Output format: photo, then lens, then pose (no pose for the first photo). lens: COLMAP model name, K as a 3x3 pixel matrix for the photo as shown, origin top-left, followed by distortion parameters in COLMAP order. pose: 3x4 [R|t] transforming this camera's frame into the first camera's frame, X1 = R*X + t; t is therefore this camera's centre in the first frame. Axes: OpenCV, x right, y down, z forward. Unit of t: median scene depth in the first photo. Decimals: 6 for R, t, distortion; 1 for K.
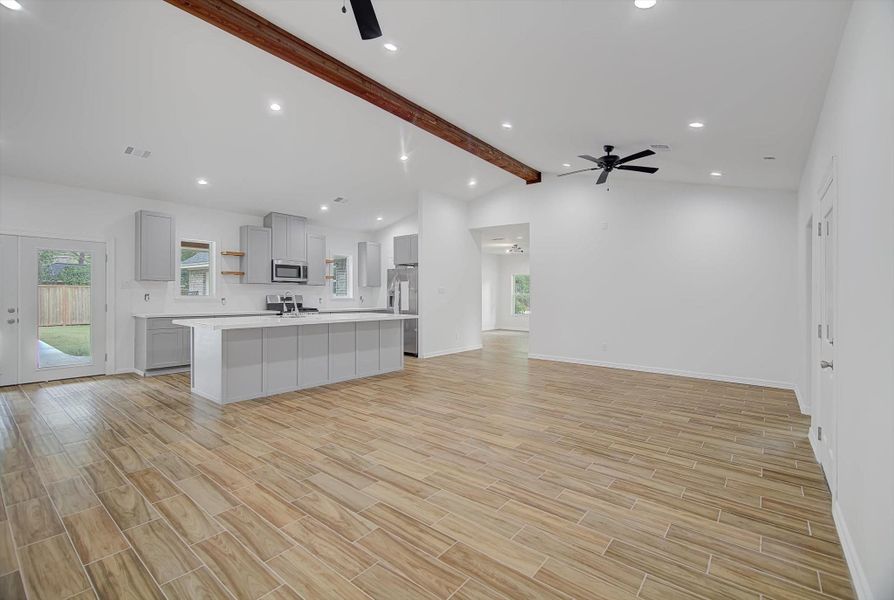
lens RADIAL K [[396.0, 0, 443.8], [0, 396.0, 292.0], [0, 0, 1]] dist [-0.000123, -0.001476]
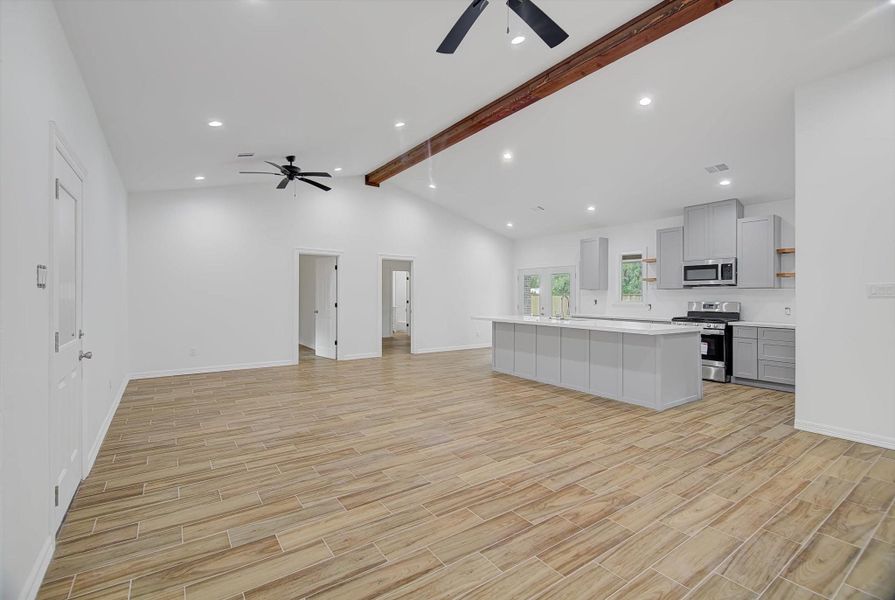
lens RADIAL K [[397.8, 0, 443.3], [0, 397.8, 300.7], [0, 0, 1]] dist [0.003031, -0.001143]
pose [[-0.274640, 0.000178, -0.961547, 1.153213], [-0.008429, 0.999961, 0.002592, 0.016811], [0.961510, 0.008817, -0.274628, 1.471979]]
